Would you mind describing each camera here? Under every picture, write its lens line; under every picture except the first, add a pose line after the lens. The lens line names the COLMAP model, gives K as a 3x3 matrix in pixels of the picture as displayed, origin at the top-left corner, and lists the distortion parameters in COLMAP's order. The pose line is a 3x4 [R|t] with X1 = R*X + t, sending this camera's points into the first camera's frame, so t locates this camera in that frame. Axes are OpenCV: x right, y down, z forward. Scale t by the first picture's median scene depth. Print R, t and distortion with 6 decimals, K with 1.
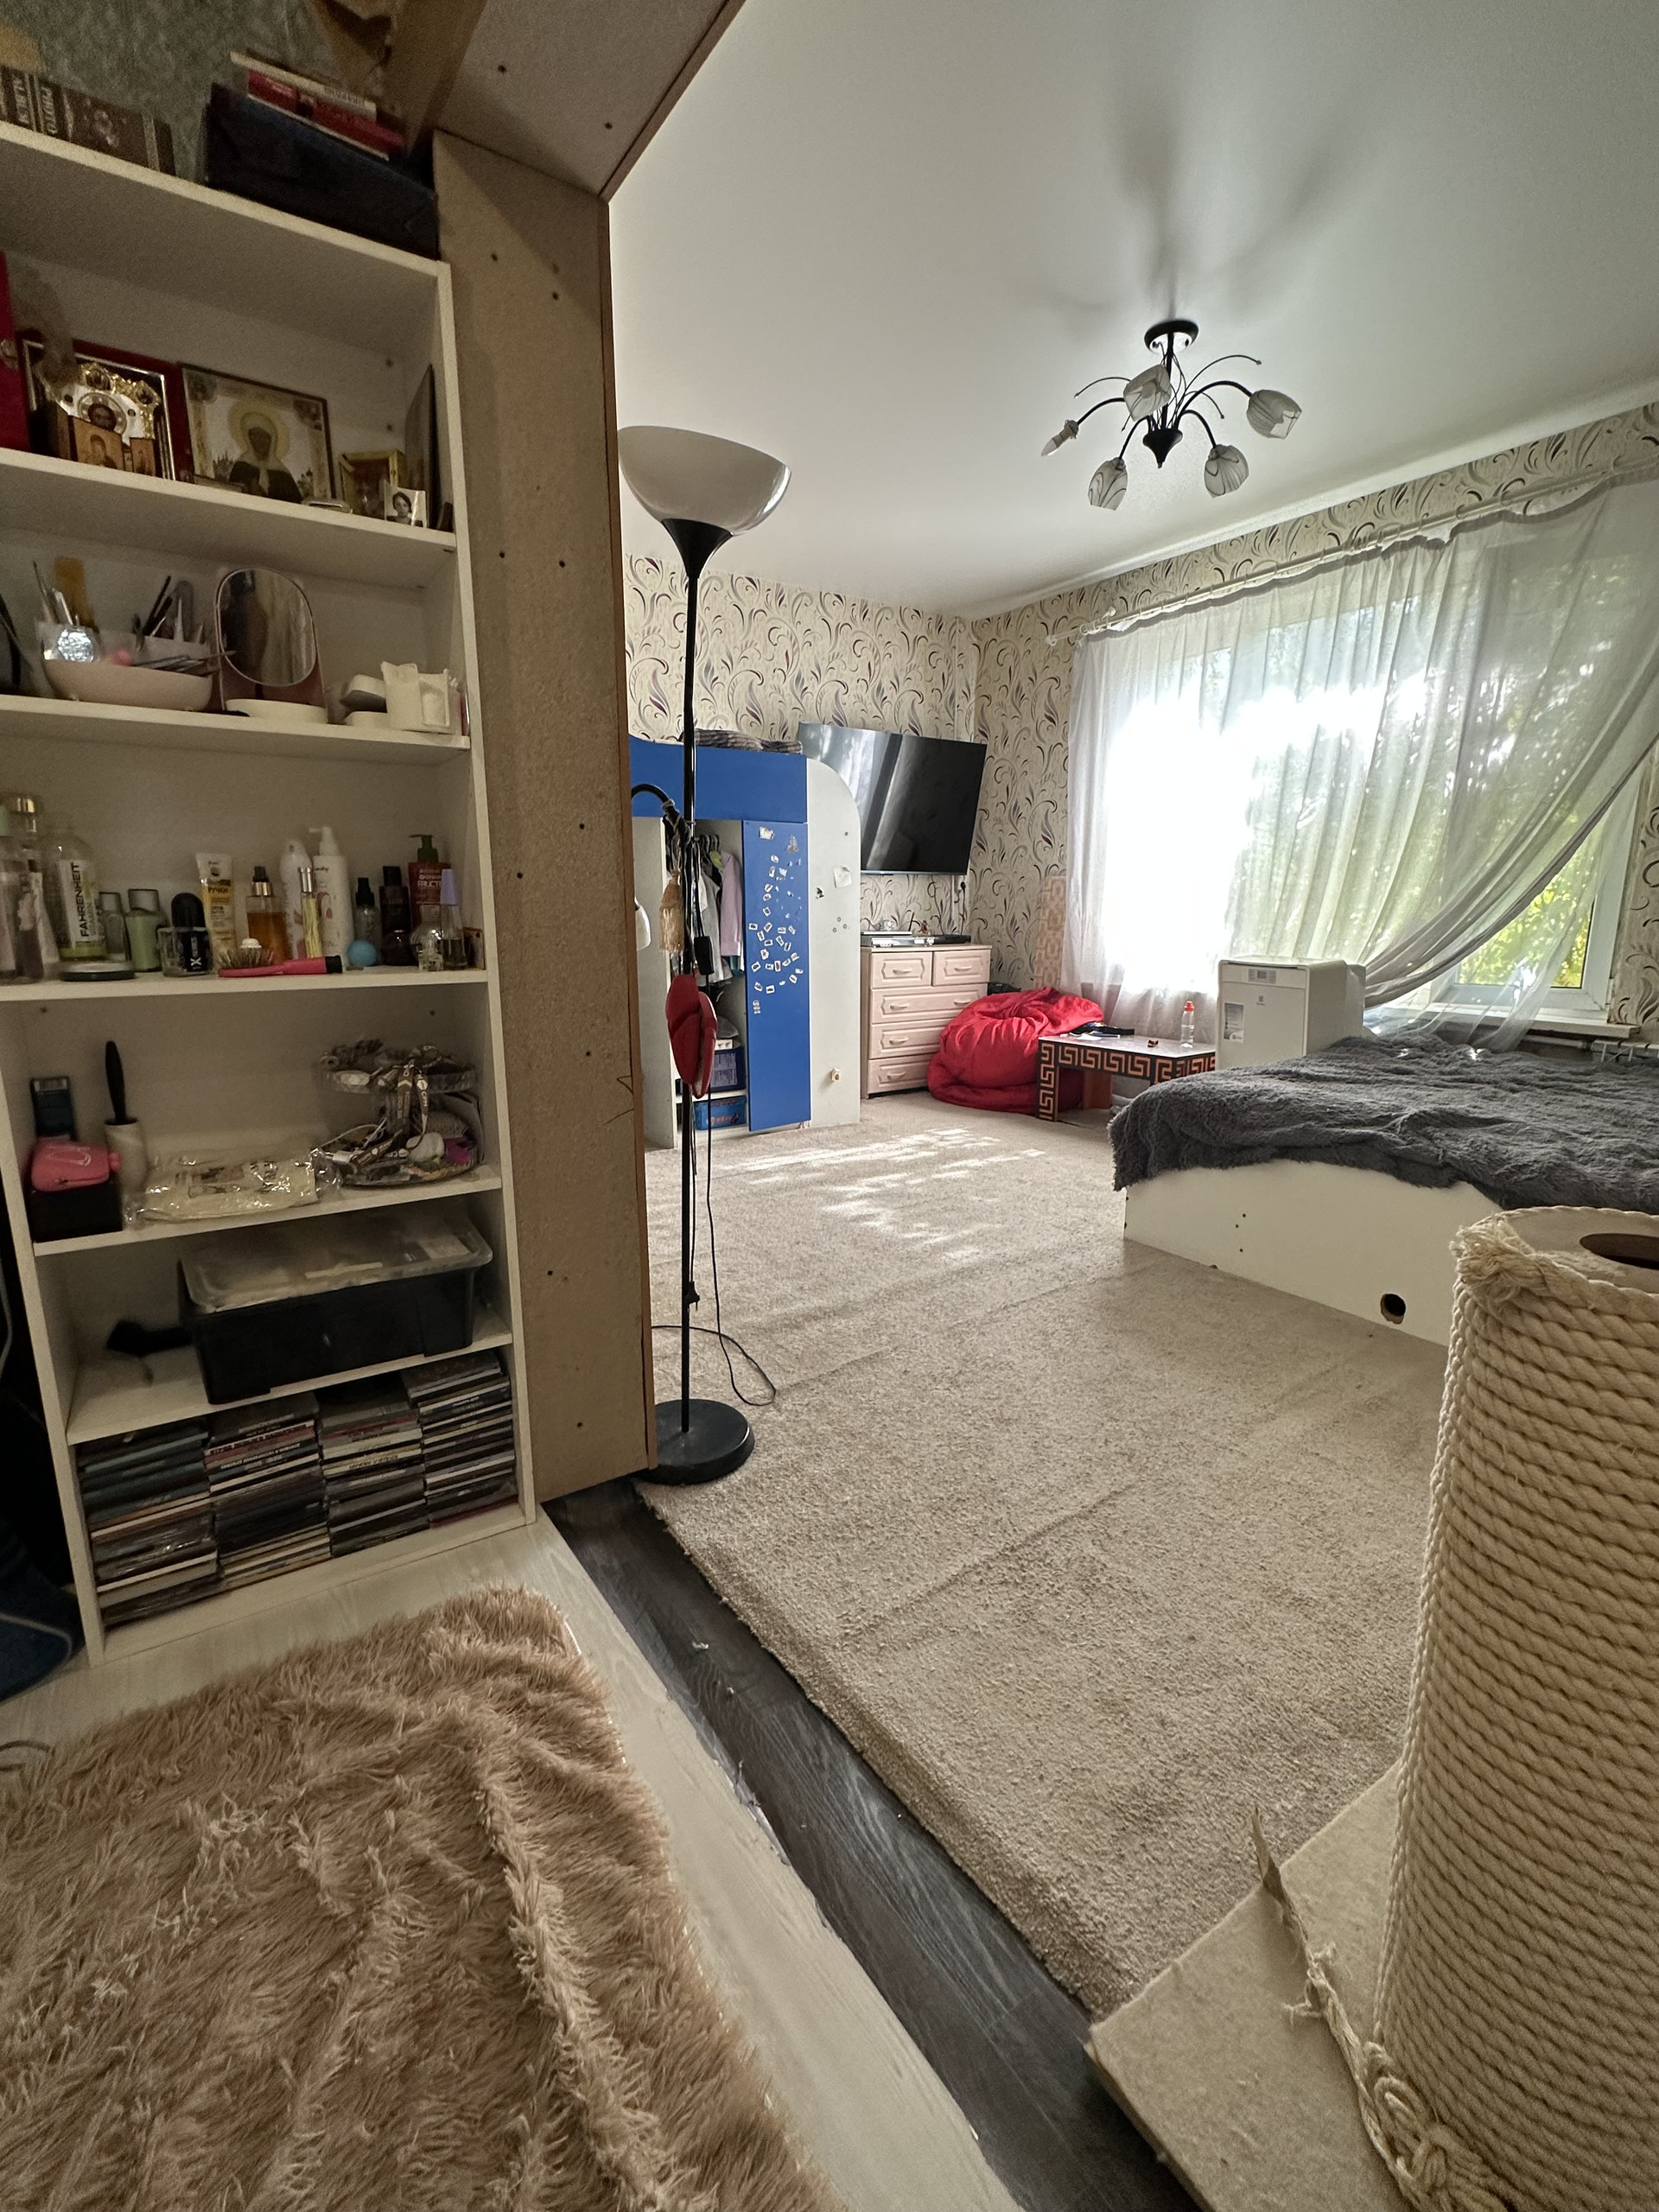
lens RADIAL K [[1022.8, 0, 829.5], [0, 1022.8, 1106.0], [0, 0, 1]] dist [0.008741, -0.000203]
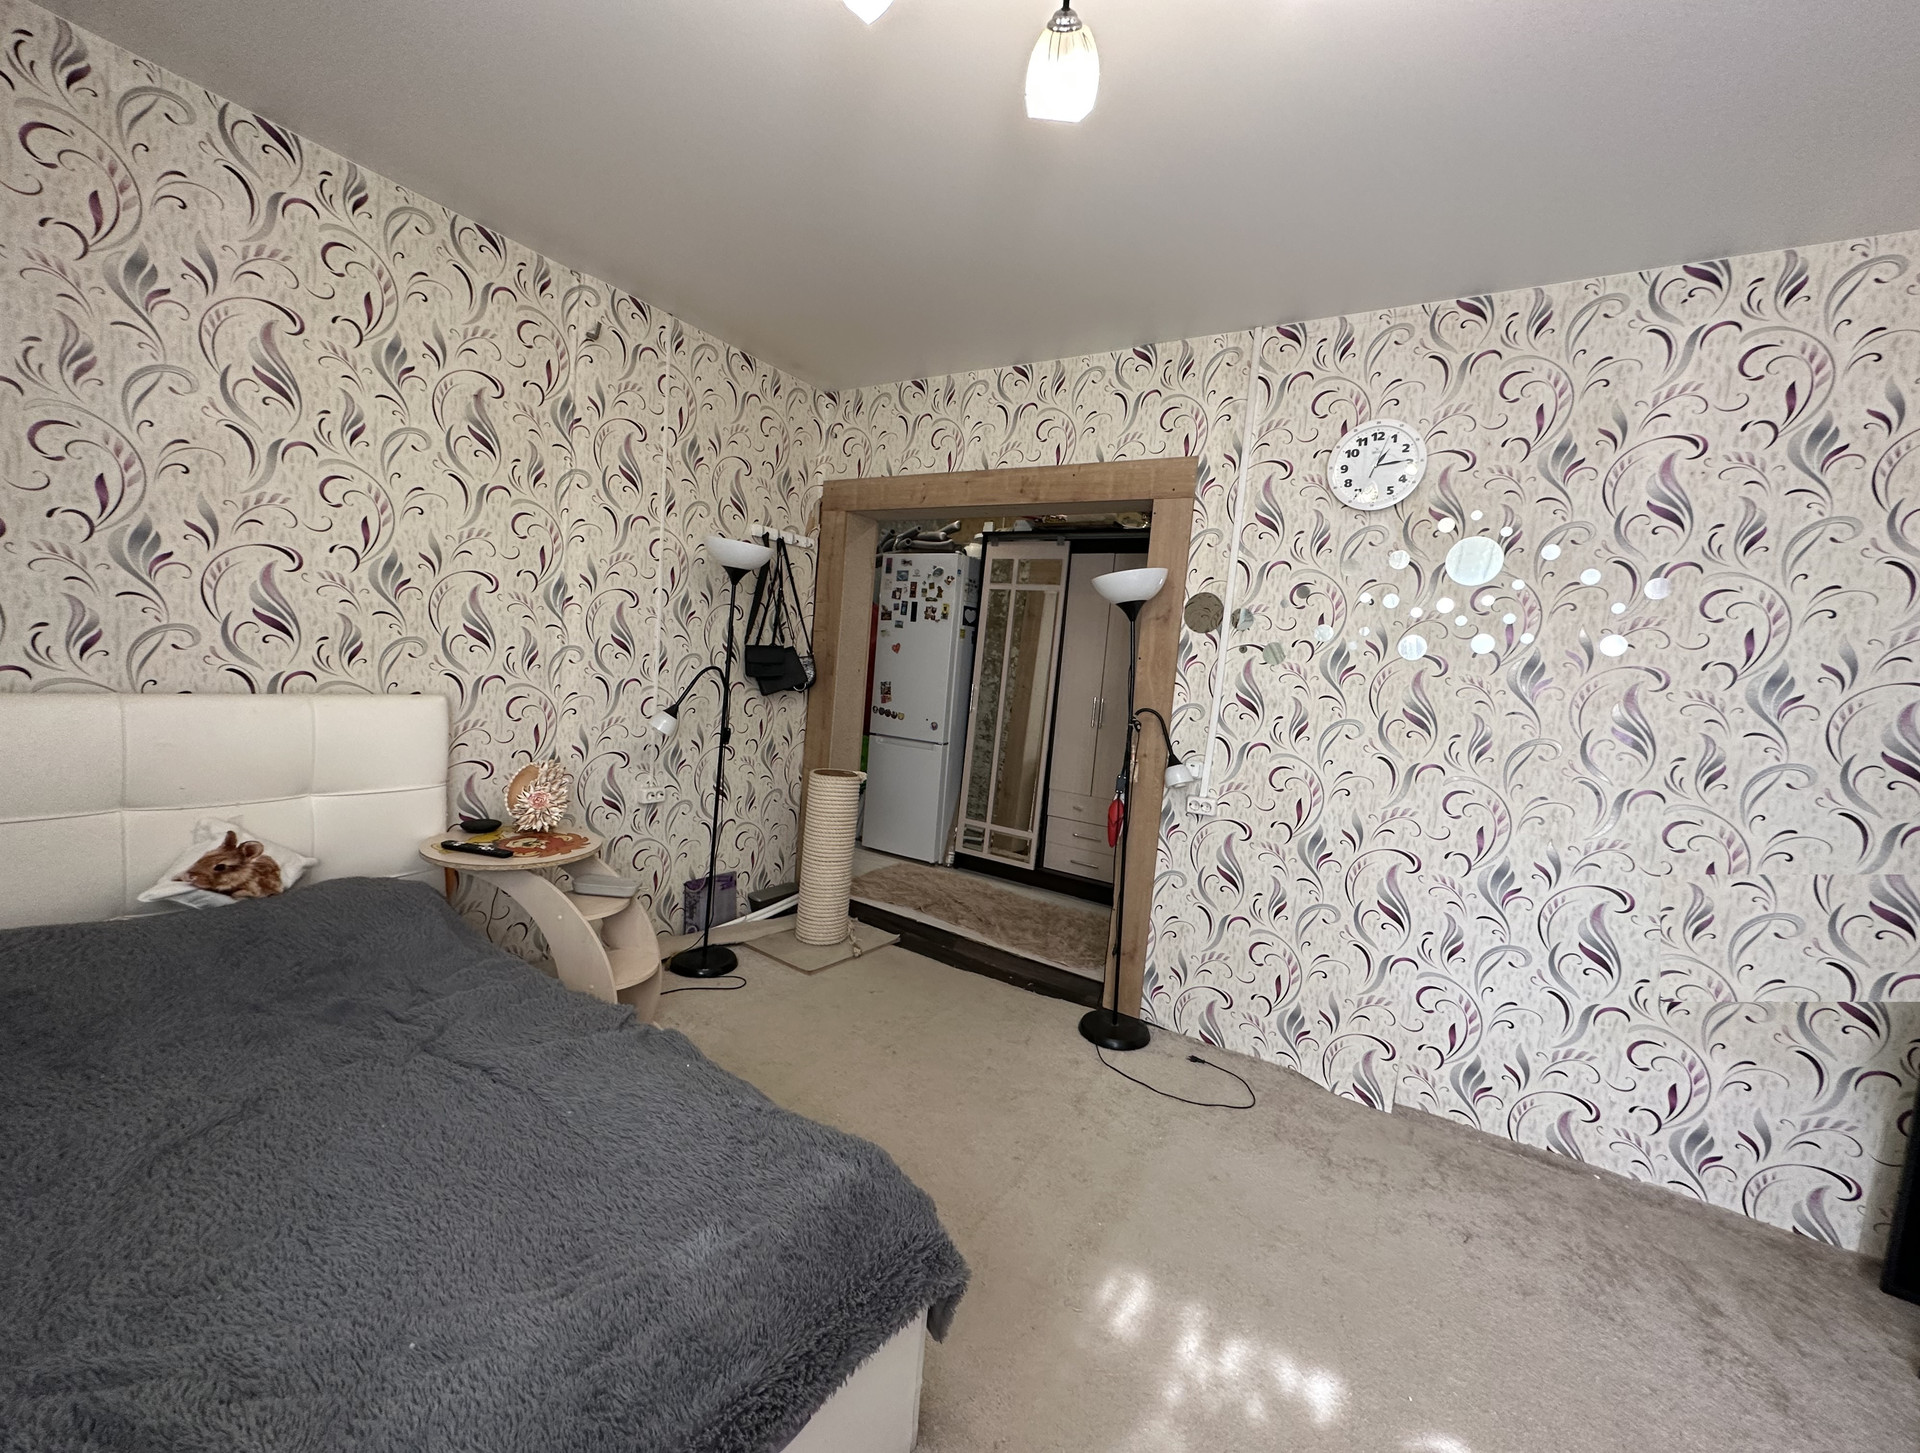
lens RADIAL K [[775.3, 0, 960.0], [0, 775.3, 726.5], [0, 0, 1]] dist [0.001287, 0.000030]
pose [[-0.918074, -0.041896, -0.394189, 0.370193], [-0.159539, 0.949361, 0.270666, -0.293042], [0.362888, 0.311380, -0.878268, 1.024457]]
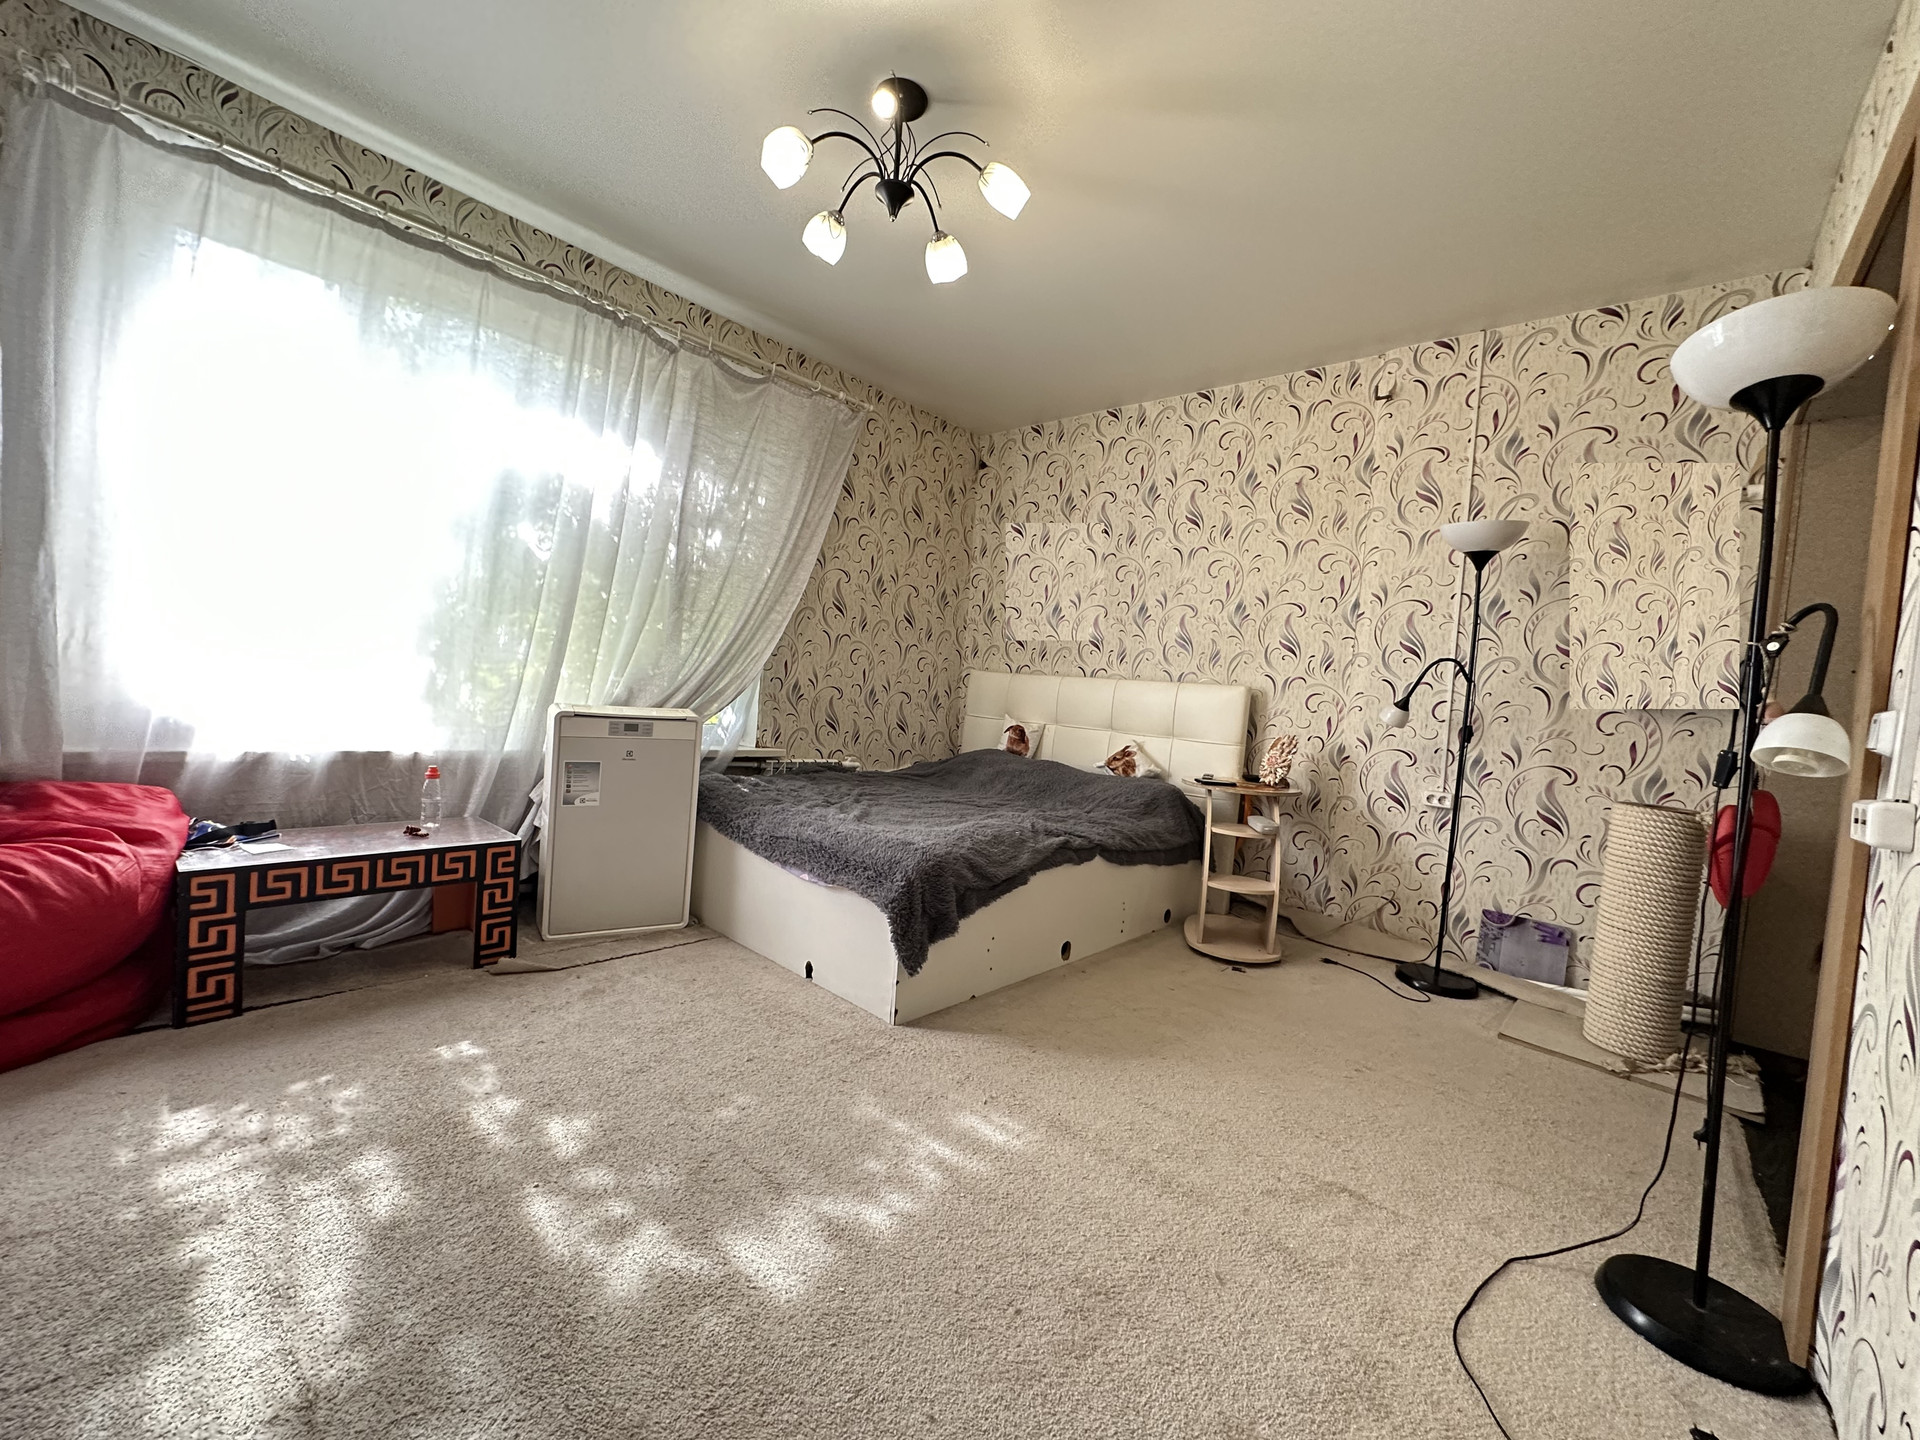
lens RADIAL K [[764.8, 0, 960.0], [0, 764.8, 720.0], [0, 0, 1]] dist [-0.000857, 0.000163]
pose [[-0.232509, -0.057869, 0.970871, -0.306628], [0.112046, 0.989988, 0.085842, -0.160023], [-0.966118, 0.128742, -0.223698, 0.865098]]
